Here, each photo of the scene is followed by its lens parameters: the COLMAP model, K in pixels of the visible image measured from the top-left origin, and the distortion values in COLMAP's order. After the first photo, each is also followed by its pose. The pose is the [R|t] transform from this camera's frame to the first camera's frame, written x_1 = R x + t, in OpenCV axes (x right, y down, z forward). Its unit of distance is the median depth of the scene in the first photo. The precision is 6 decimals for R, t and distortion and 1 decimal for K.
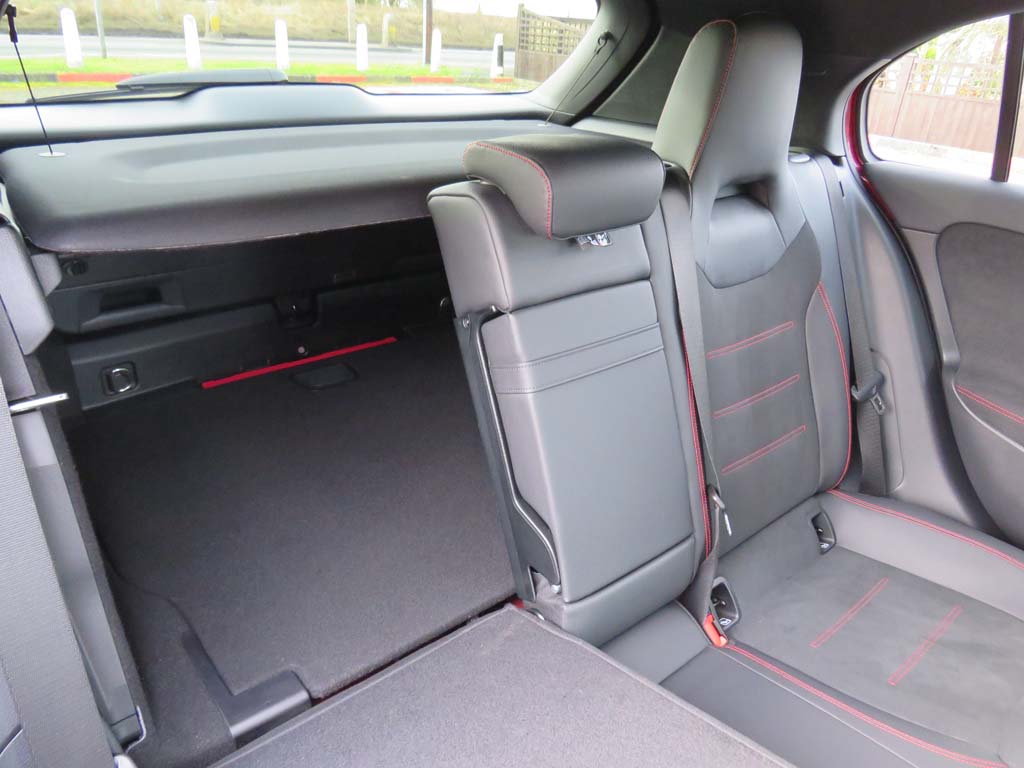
lens RADIAL K [[733.3, 0, 512.0], [0, 733.3, 384.0], [0, 0, 1]] dist [-0.015215, -0.006918]
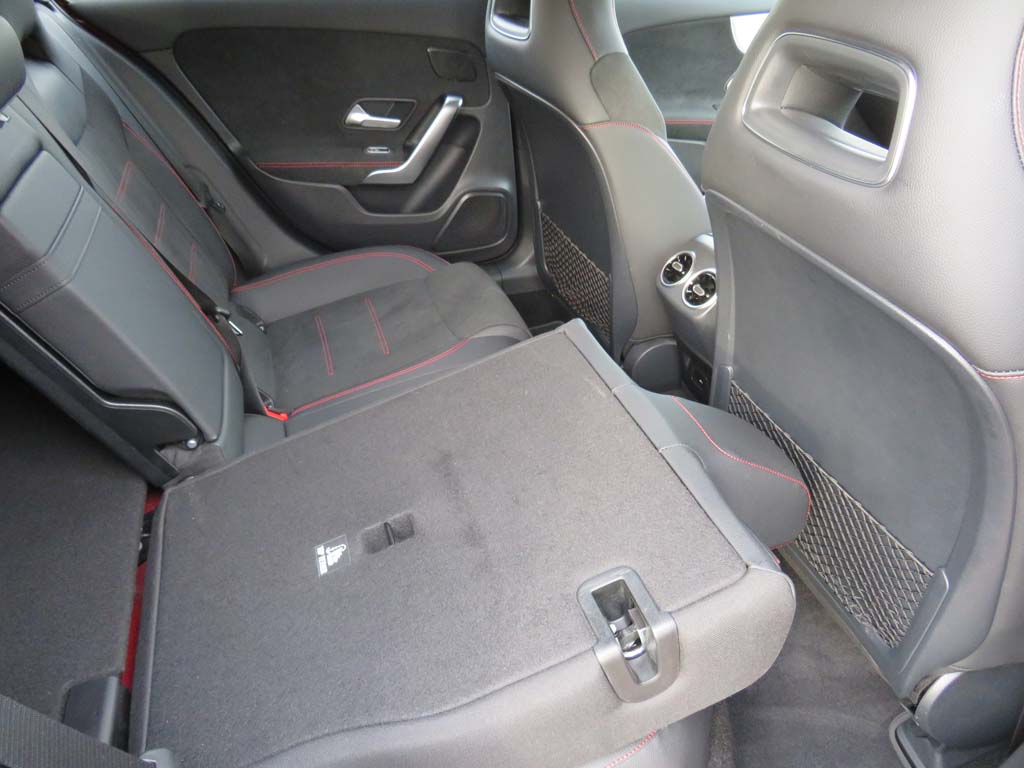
lens RADIAL K [[733.3, 0, 512.0], [0, 733.3, 384.0], [0, 0, 1]] dist [-0.015215, -0.006918]
pose [[0.359196, -0.571796, 0.737582, -0.393163], [0.445961, 0.799418, 0.402554, -0.005579], [-0.819815, 0.184337, 0.542147, 0.031054]]
